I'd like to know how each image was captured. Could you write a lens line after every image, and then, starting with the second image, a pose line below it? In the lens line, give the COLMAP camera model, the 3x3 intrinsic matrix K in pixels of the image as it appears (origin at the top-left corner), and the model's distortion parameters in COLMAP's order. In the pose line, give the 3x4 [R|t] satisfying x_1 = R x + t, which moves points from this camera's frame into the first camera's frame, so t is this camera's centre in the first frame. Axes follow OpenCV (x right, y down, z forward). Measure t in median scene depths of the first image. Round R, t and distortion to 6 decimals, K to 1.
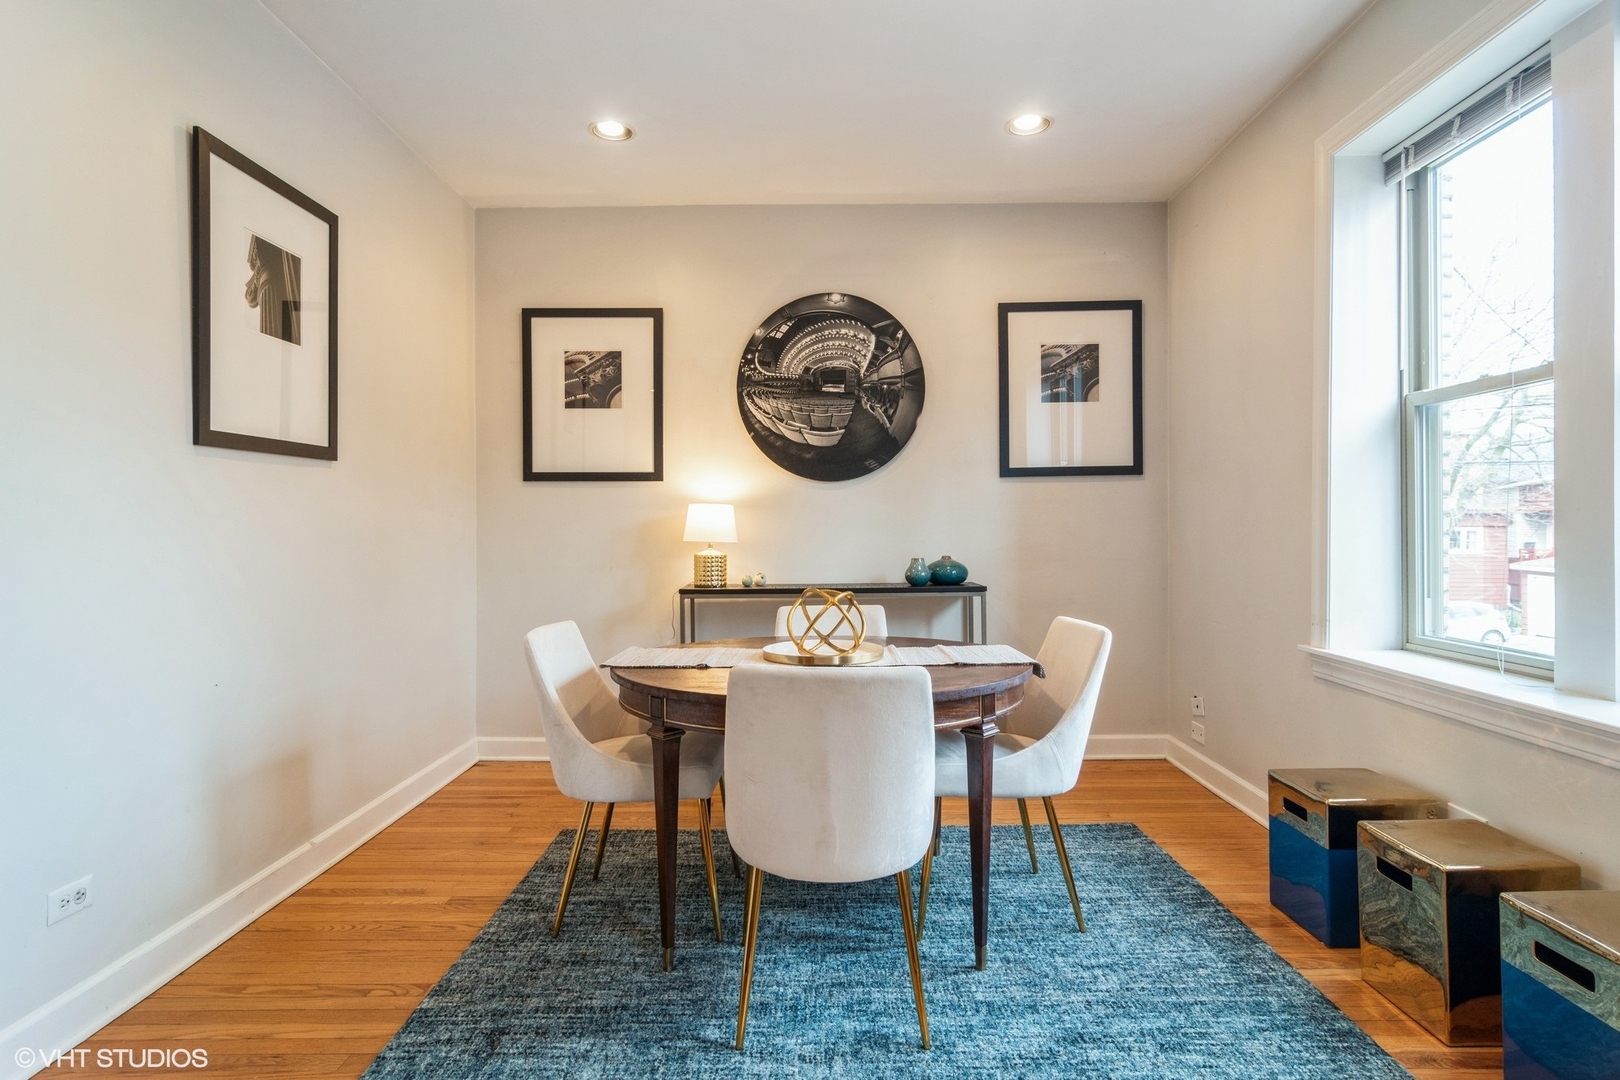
lens RADIAL K [[861.2, 0, 809.7], [0, 861.2, 534.0], [0, 0, 1]] dist [-0.000369, 0.003106]
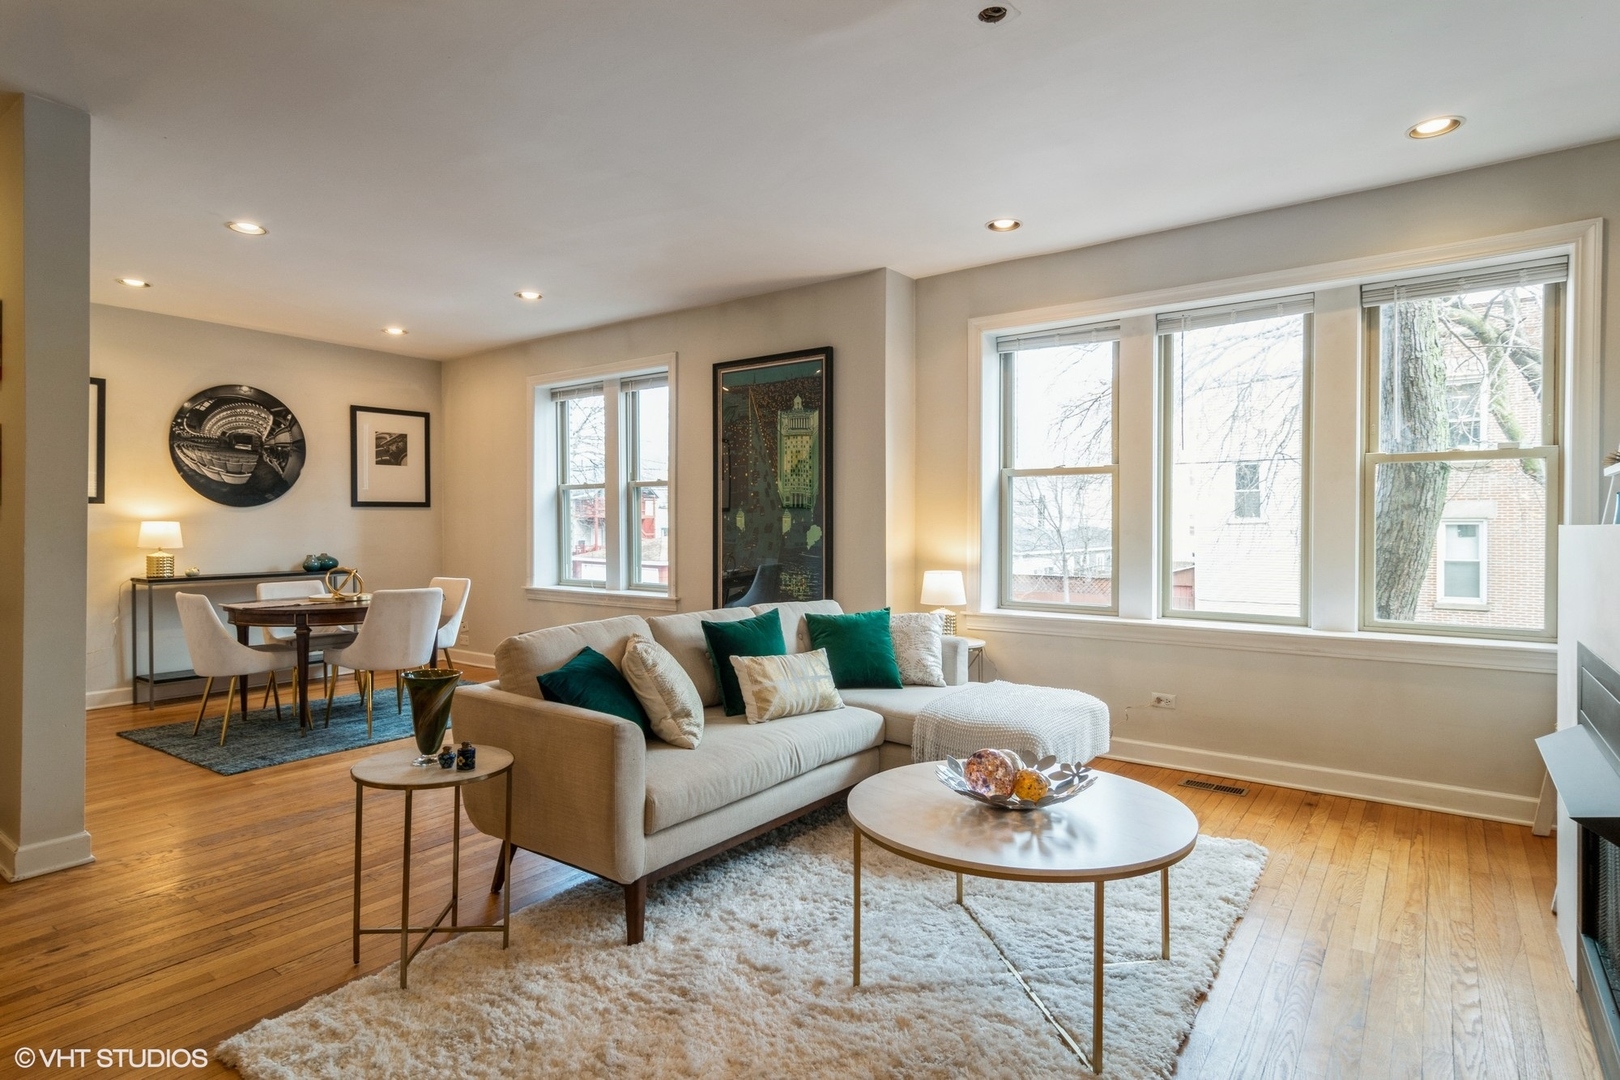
lens RADIAL K [[861.2, 0, 805.1], [0, 861.2, 531.5], [0, 0, 1]] dist [-0.000369, 0.003106]
pose [[0.578569, 0.000337, 0.815633, -0.653016], [0.002102, 0.999996, -0.001904, -0.011622], [-0.815631, 0.002816, 0.578566, -0.722908]]
